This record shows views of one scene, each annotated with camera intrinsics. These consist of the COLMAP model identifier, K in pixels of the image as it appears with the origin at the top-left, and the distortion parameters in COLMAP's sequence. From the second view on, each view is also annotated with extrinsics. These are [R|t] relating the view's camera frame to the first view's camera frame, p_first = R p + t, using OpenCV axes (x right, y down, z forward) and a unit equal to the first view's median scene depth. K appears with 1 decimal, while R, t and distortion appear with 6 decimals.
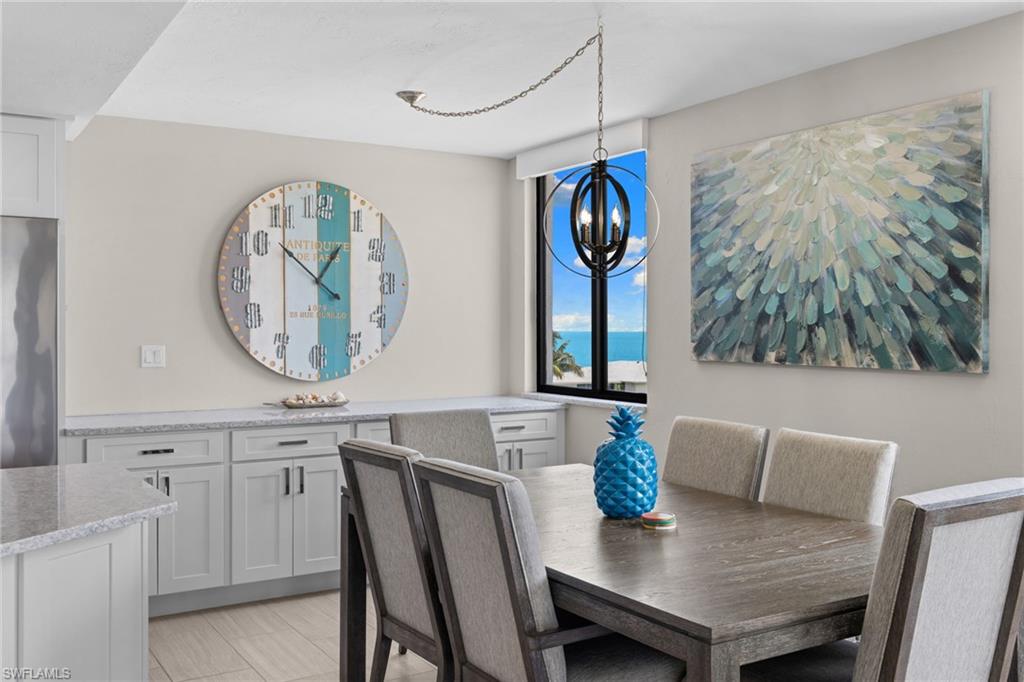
lens RADIAL K [[950.9, 0, 516.0], [0, 950.9, 326.8], [0, 0, 1]] dist [0.005685, -0.000423]
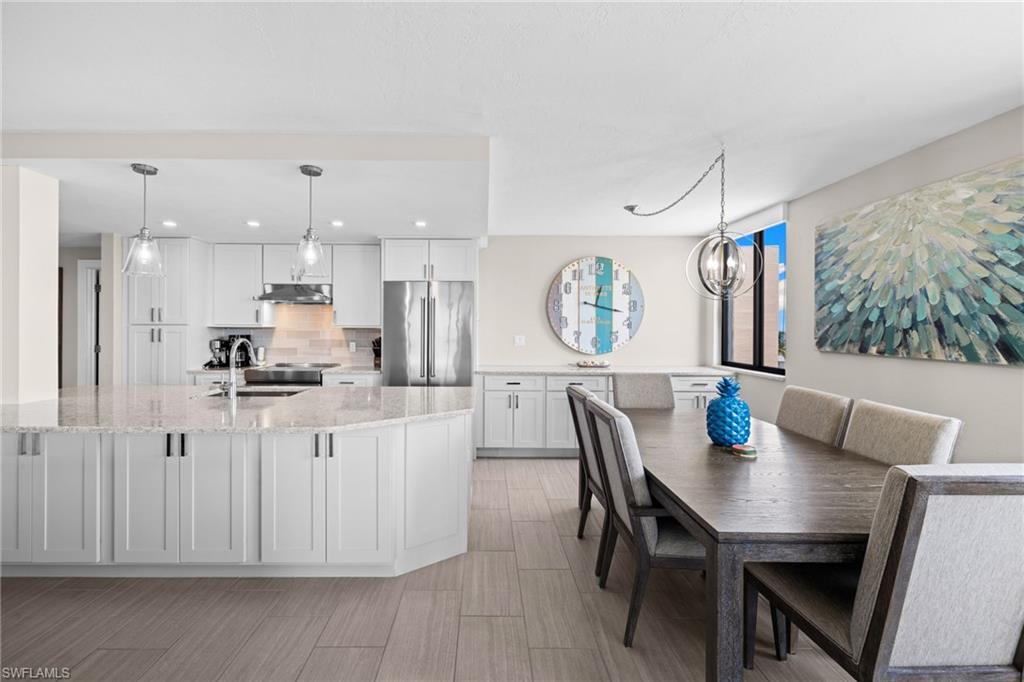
lens RADIAL K [[436.9, 0, 487.7], [0, 436.9, 329.0], [0, 0, 1]] dist [0.000940, 0.000203]
pose [[0.850050, 0.007389, -0.526650, 0.114937], [-0.005206, 0.999971, 0.005627, -0.001986], [0.526676, -0.002041, 0.850064, 0.100890]]
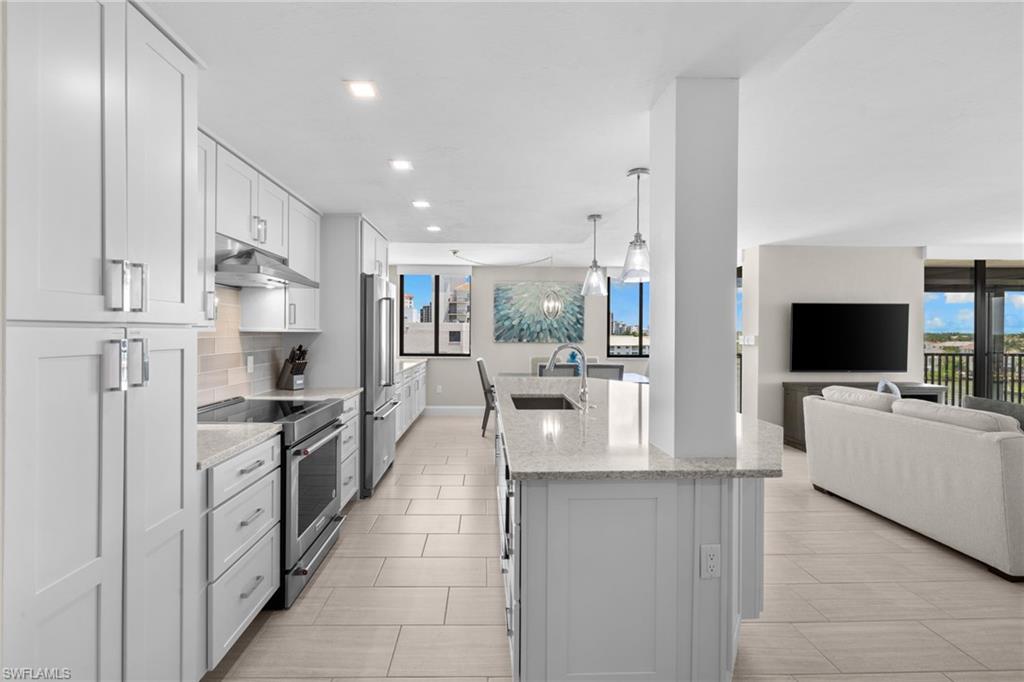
lens RADIAL K [[431.0, 0, 494.0], [0, 431.0, 332.6], [0, 0, 1]] dist [0.000911, 0.000178]
pose [[0.512005, 0.003483, 0.858976, -1.238585], [-0.007908, 0.999969, 0.000659, 0.000926], [-0.858946, -0.007130, 0.512016, 0.235611]]
